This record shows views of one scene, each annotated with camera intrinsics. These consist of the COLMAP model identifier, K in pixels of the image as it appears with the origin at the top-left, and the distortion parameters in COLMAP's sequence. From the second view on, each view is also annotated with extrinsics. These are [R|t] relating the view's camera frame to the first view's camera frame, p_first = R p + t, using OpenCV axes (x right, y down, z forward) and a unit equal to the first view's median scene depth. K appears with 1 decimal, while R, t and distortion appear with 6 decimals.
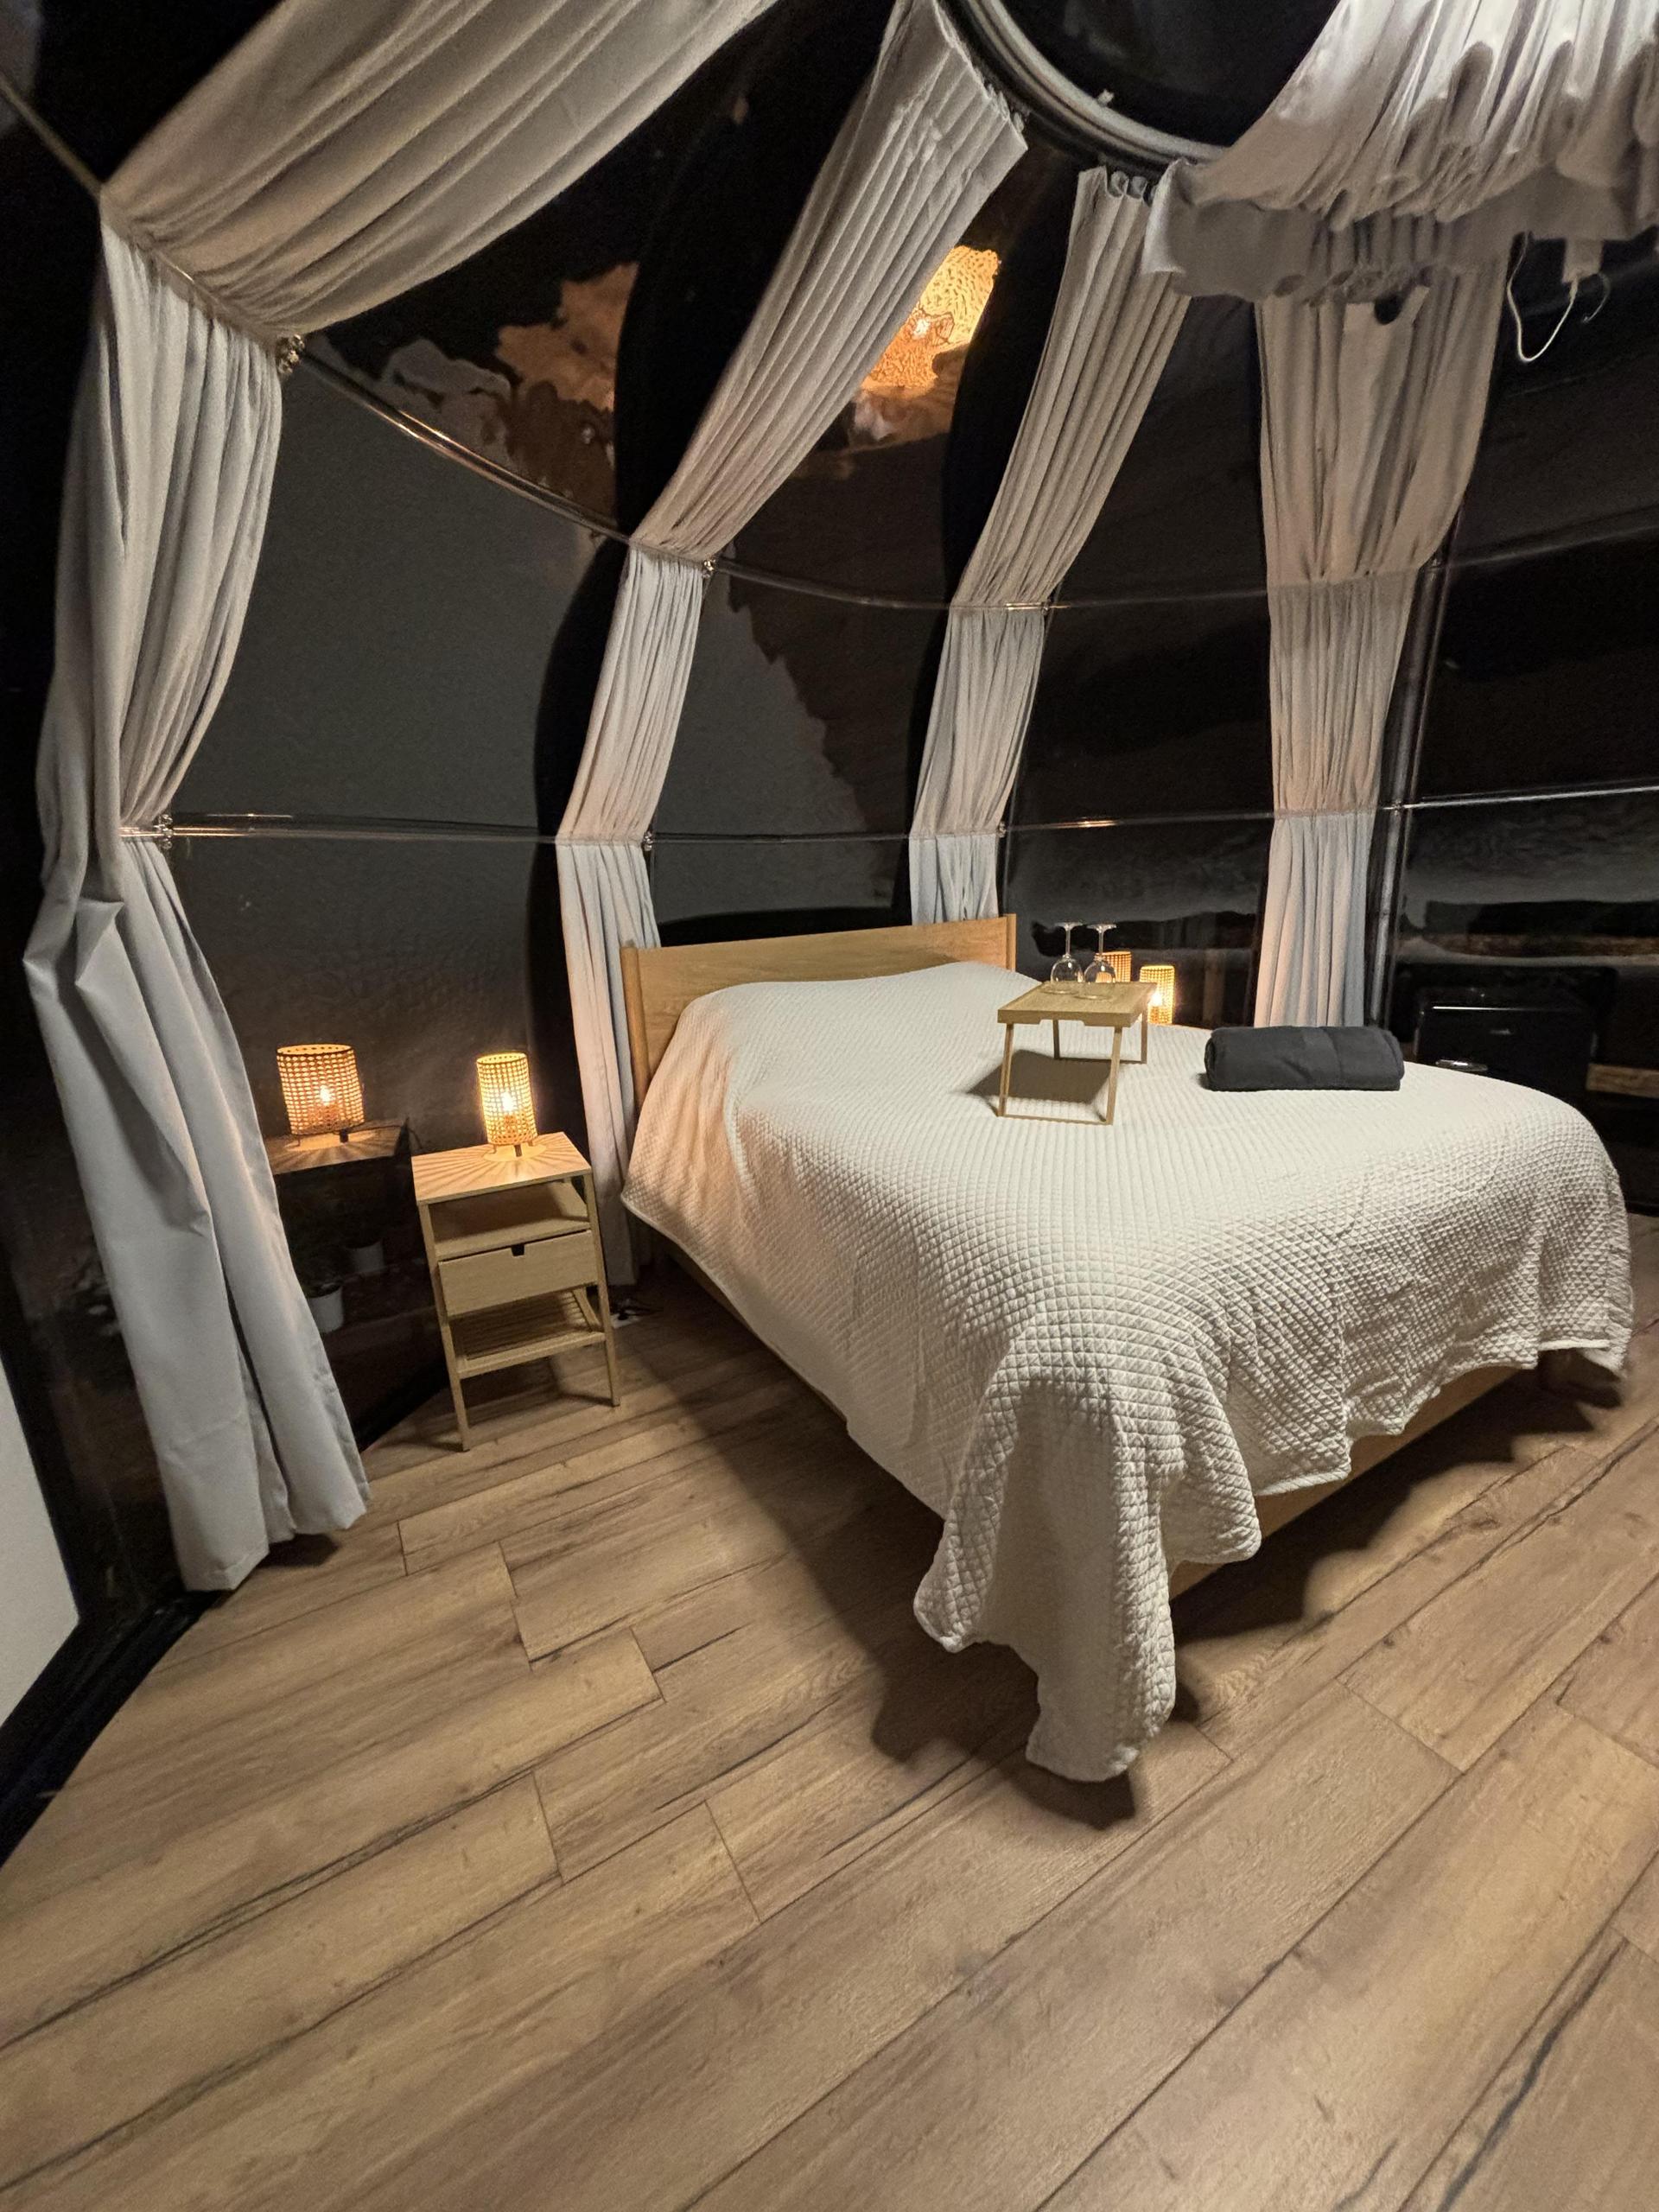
lens RADIAL K [[883.1, 0, 824.4], [0, 883.1, 1112.0], [0, 0, 1]] dist [-0.006157, 0.001486]
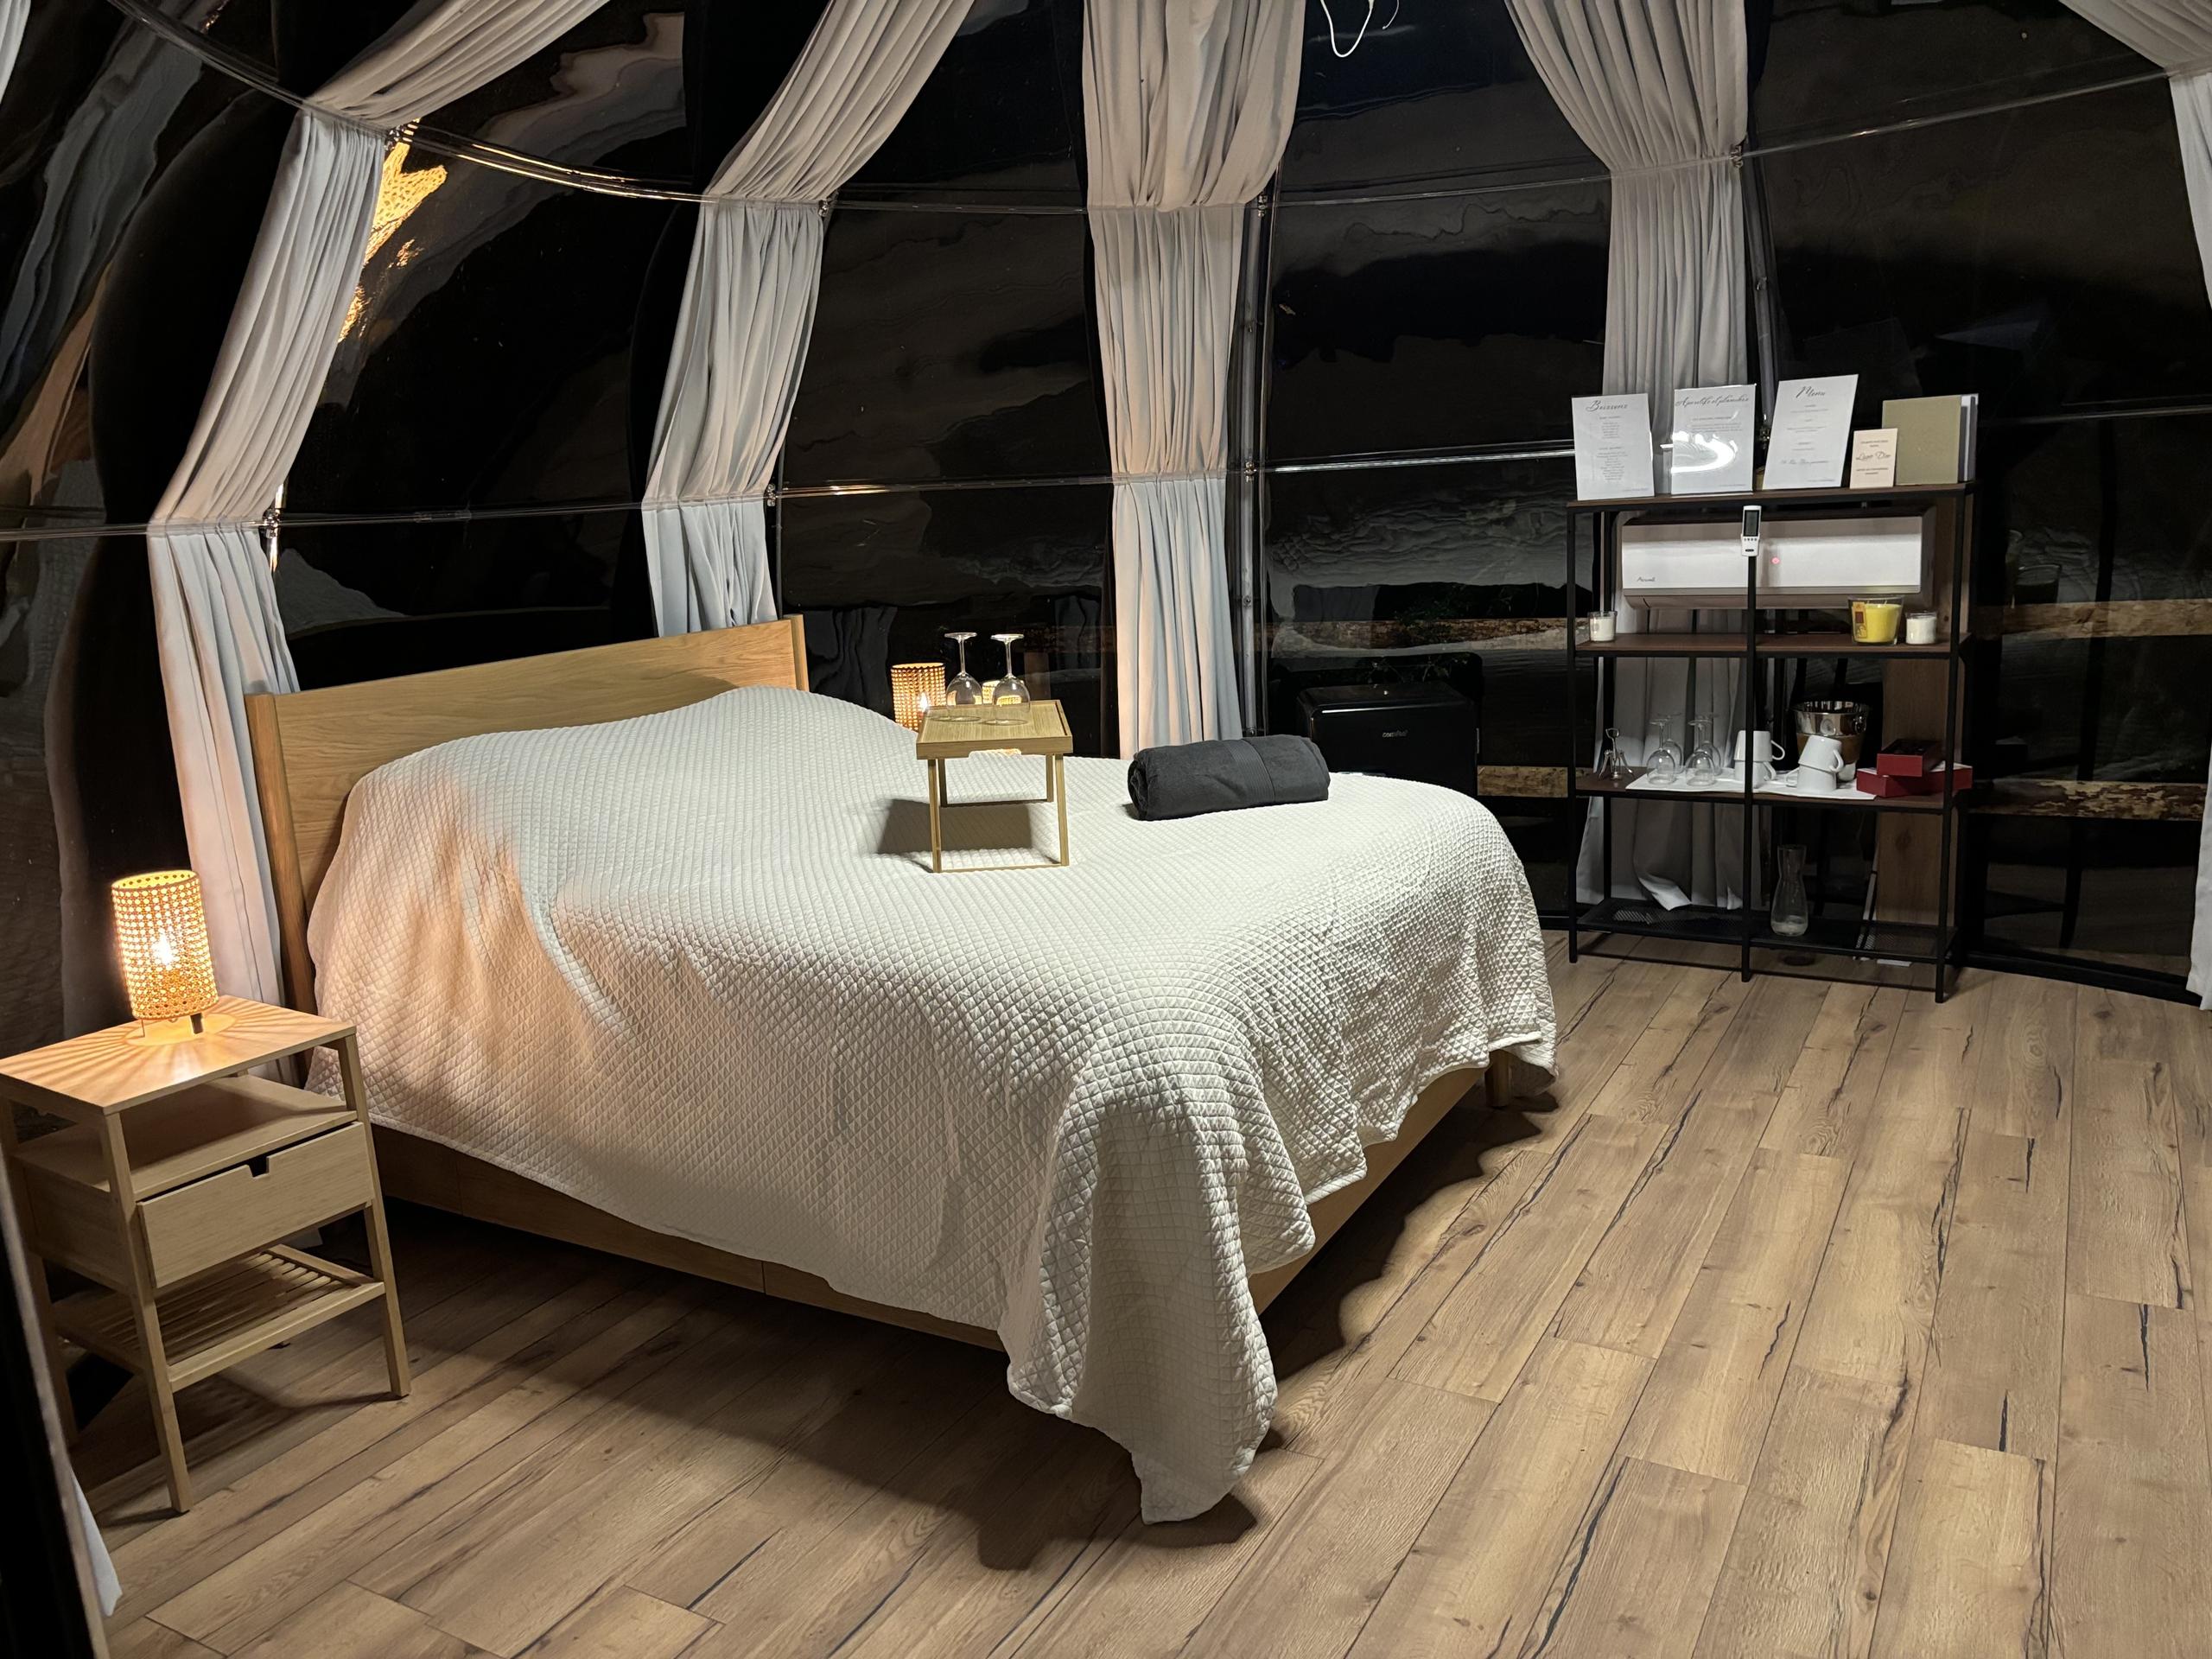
lens RADIAL K [[1676.1, 0, 1095.4], [0, 1676.1, 833.9], [0, 0, 1]] dist [0.020607, -0.013190]
pose [[0.871023, -0.095987, 0.481773, -0.401168], [0.132785, 0.990221, -0.042781, 0.052495], [-0.472955, 0.101235, 0.875251, -0.406589]]
